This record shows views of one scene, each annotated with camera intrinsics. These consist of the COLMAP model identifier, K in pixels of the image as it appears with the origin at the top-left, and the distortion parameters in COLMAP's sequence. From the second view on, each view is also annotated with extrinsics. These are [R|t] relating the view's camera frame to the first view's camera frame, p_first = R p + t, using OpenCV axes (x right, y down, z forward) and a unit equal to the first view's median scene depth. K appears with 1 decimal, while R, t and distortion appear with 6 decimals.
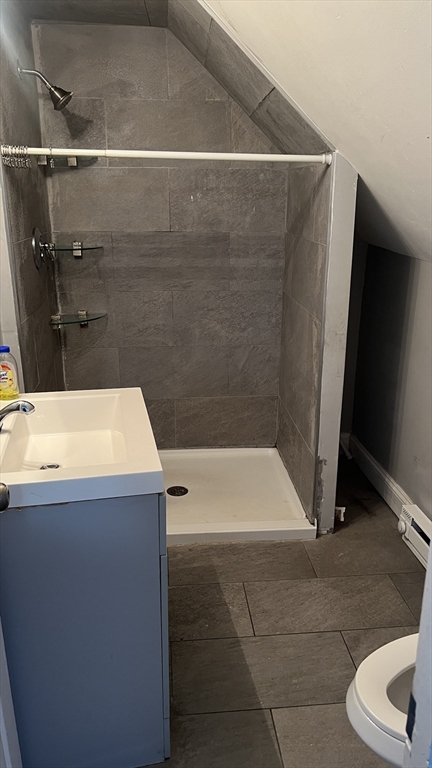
lens RADIAL K [[579.4, 0, 218.2], [0, 579.4, 396.1], [0, 0, 1]] dist [0.083523, -0.116037]
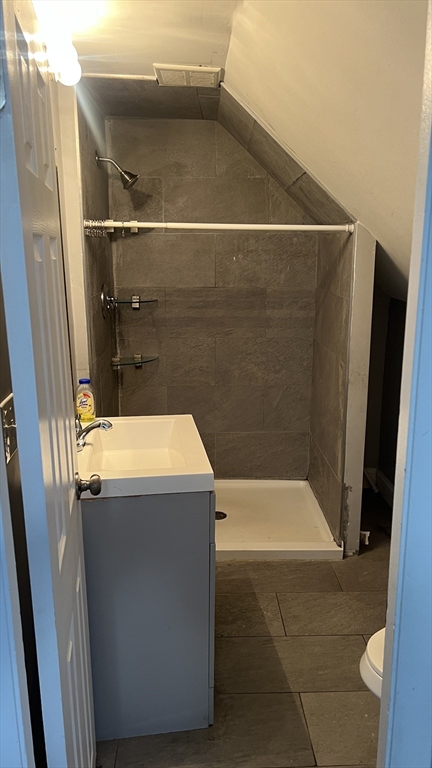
lens RADIAL K [[579.4, 0, 218.2], [0, 579.4, 396.1], [0, 0, 1]] dist [0.083523, -0.116037]
pose [[0.998180, 0.012415, -0.059021, -0.006040], [-0.017327, 0.996362, -0.083444, 0.032254], [0.057770, 0.084315, 0.994763, -0.137918]]
